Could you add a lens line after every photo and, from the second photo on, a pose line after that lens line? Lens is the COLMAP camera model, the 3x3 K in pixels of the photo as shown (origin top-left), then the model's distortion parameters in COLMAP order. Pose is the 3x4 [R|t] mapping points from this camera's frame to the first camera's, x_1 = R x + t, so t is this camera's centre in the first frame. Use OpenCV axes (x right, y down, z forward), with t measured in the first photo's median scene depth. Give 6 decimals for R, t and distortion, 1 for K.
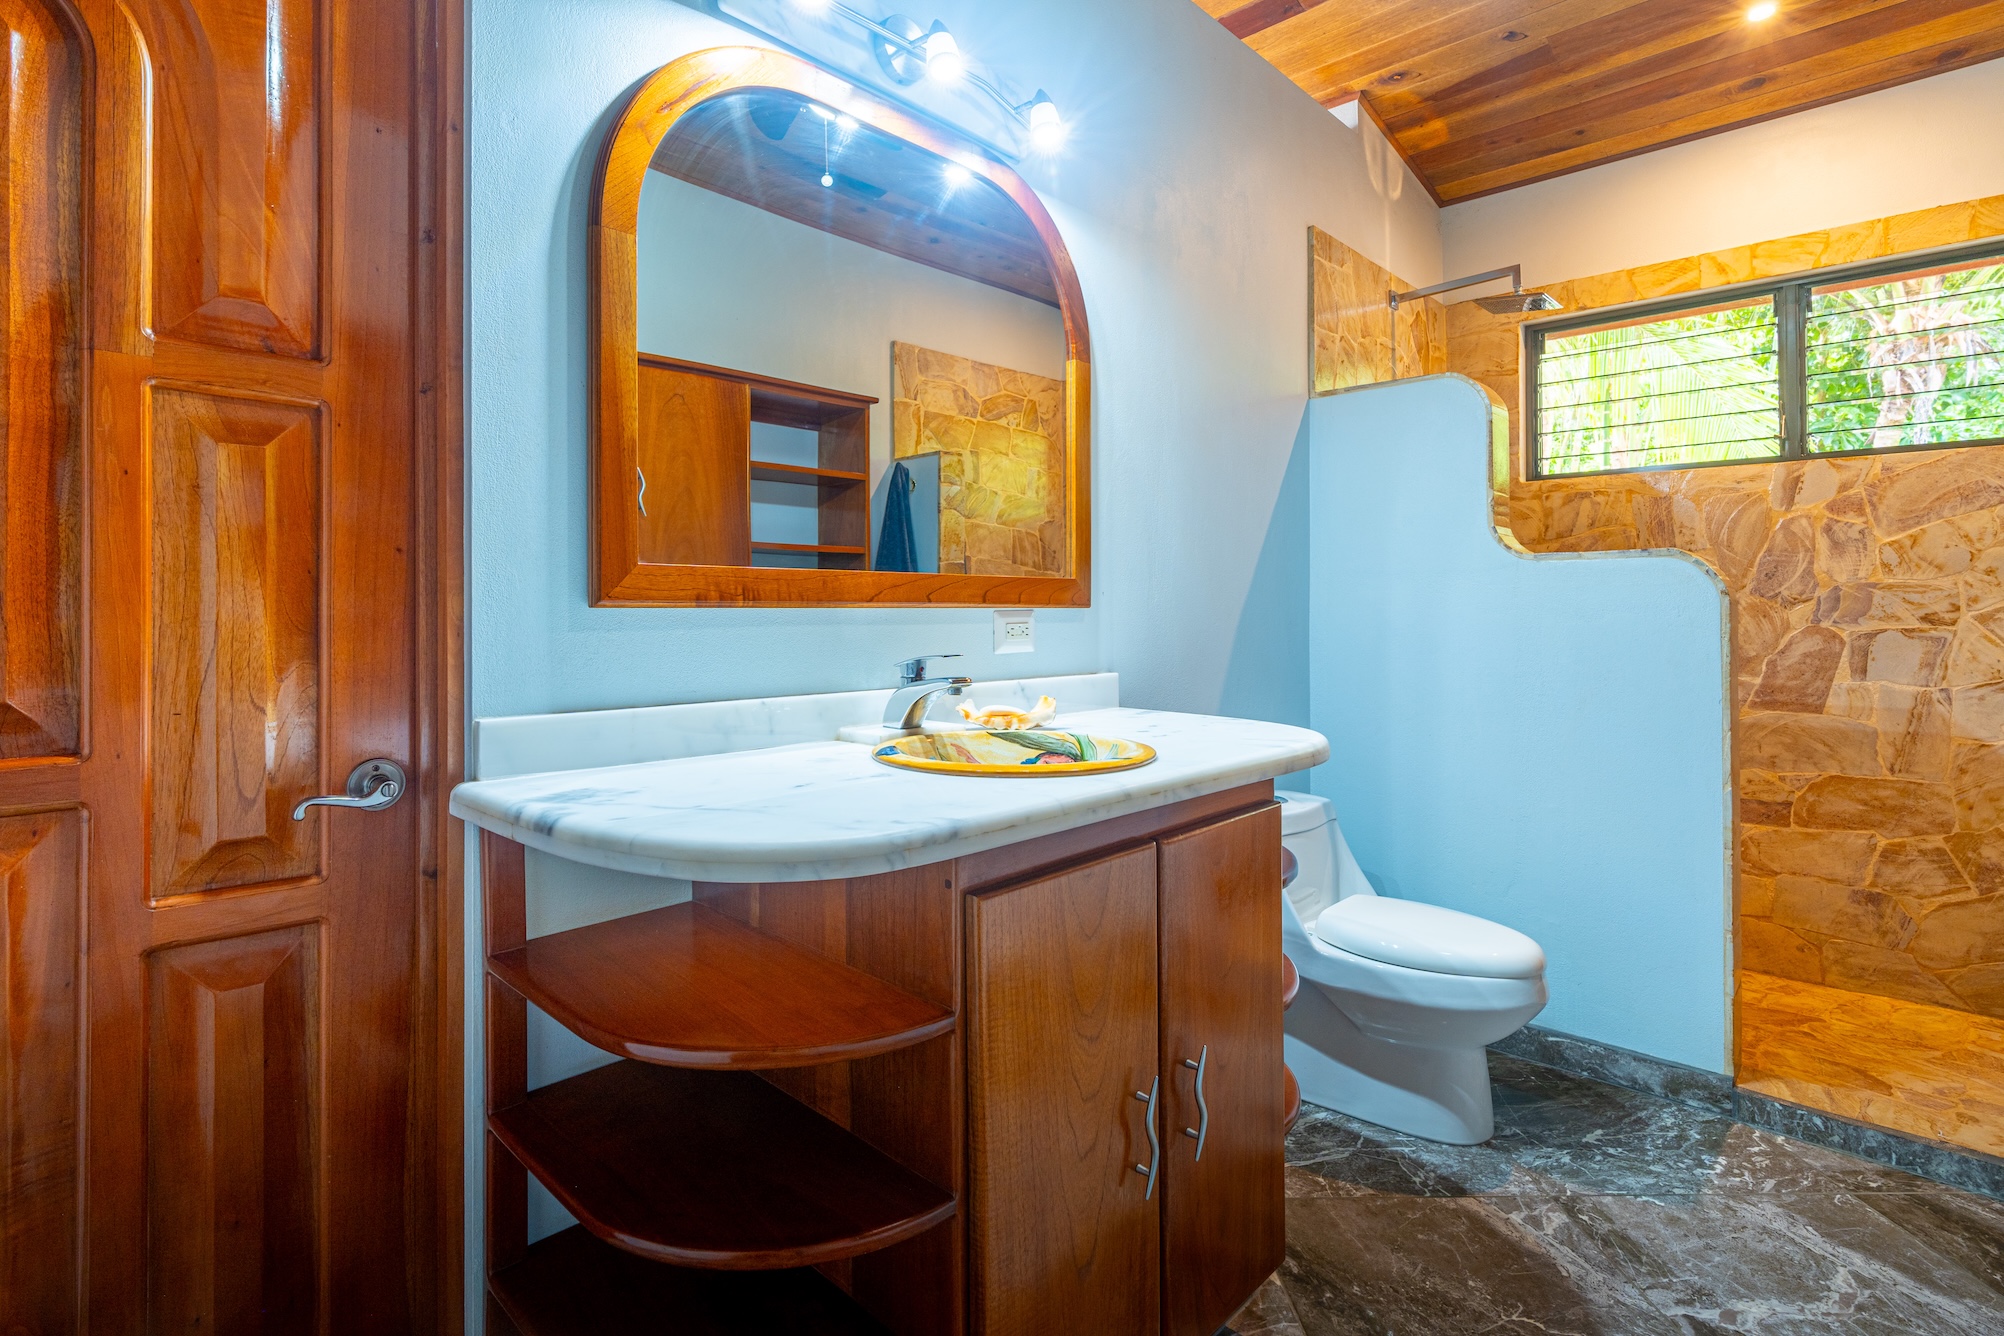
lens RADIAL K [[992.6, 0, 997.6], [0, 992.6, 608.0], [0, 0, 1]] dist [-0.005155, -0.000075]
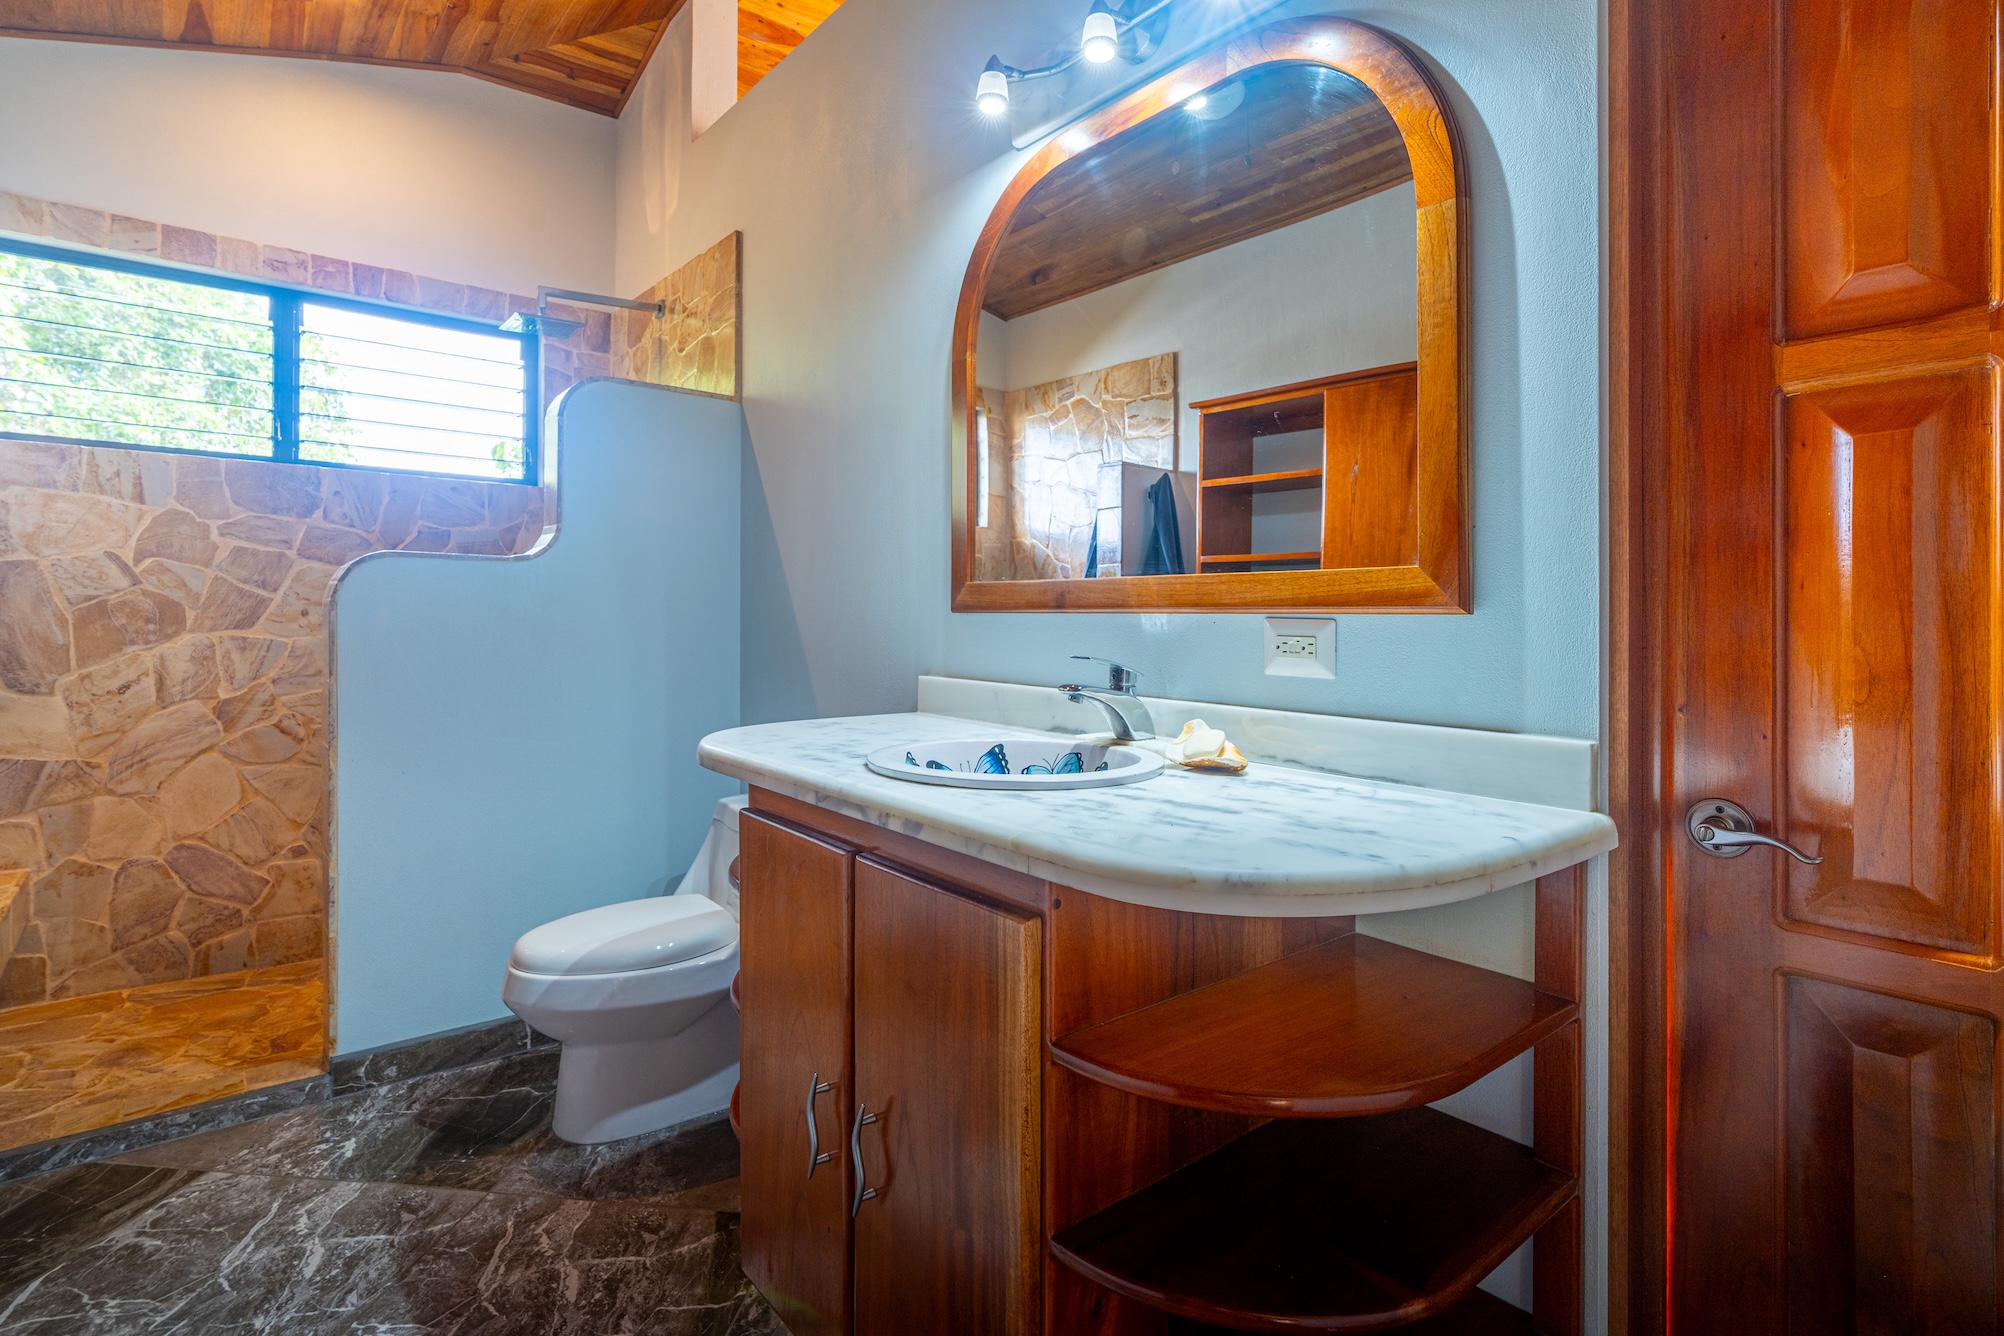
lens RADIAL K [[978.9, 0, 996.0], [0, 978.9, 638.7], [0, 0, 1]] dist [-0.003762, 0.000872]
pose [[-0.119837, 0.013189, -0.992706, 1.514053], [-0.003975, 0.999897, 0.013764, 0.018317], [0.992786, 0.005596, -0.119773, 1.792019]]
